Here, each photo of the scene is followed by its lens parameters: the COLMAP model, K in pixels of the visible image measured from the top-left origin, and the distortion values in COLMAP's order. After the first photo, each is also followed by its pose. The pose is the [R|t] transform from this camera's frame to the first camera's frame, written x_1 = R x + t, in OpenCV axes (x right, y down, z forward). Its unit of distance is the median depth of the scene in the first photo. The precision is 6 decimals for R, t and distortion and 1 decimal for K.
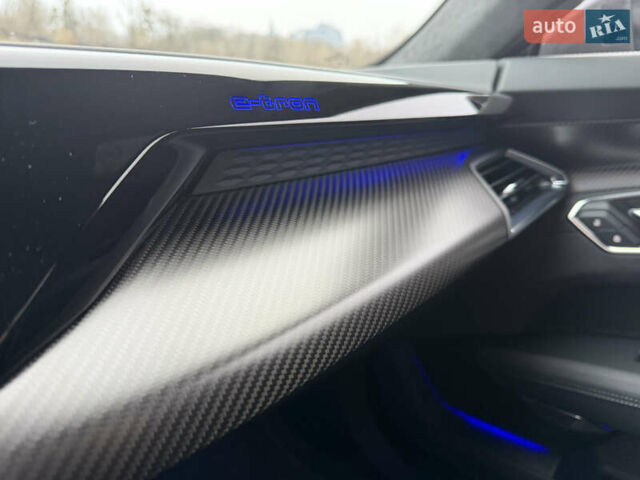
lens RADIAL K [[462.1, 0, 313.6], [0, 462.1, 241.4], [0, 0, 1]] dist [0.089254, -0.142268]
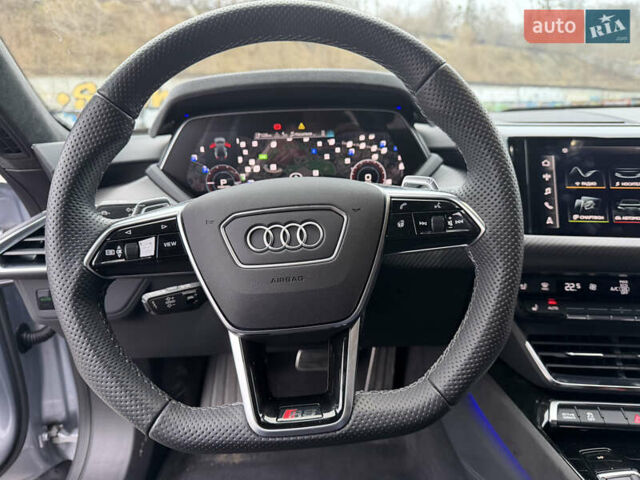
lens RADIAL K [[462.1, 0, 313.6], [0, 462.1, 241.4], [0, 0, 1]] dist [0.089254, -0.142268]
pose [[0.741943, 0.171752, -0.648091, -0.311647], [-0.157149, 0.984253, 0.080933, 0.179256], [0.651786, 0.041799, 0.757250, -1.125631]]
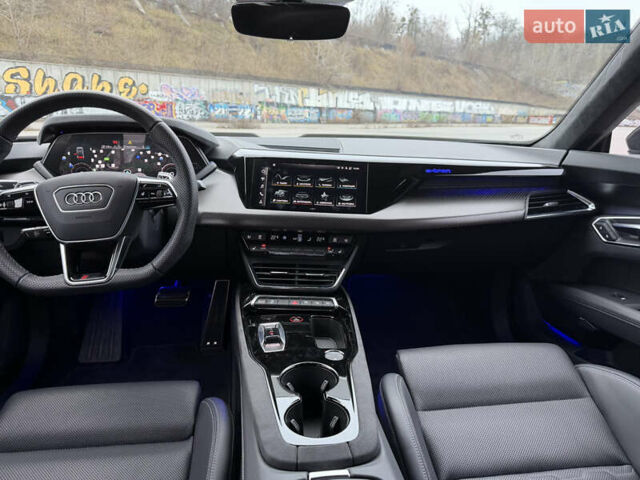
lens RADIAL K [[460.5, 0, 329.9], [0, 460.5, 248.2], [0, 0, 1]] dist [0.033939, -0.046682]
pose [[0.821389, 0.200449, -0.533985, 0.719852], [-0.190269, 0.978880, 0.074779, 0.126013], [0.537697, 0.040178, 0.842180, -1.468968]]
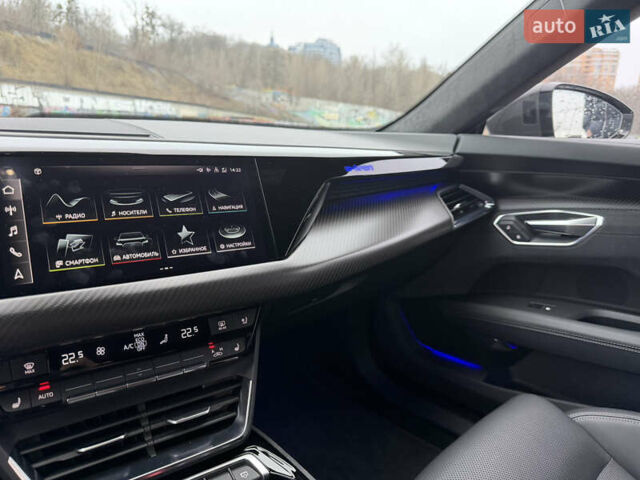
lens RADIAL K [[459.5, 0, 320.0], [0, 459.5, 240.0], [0, 0, 1]] dist [0.028277, -0.044618]
pose [[0.998020, 0.048798, 0.039686, -0.176277], [-0.048072, 0.998662, -0.019053, 0.073579], [-0.040563, 0.017108, 0.999031, -0.711903]]
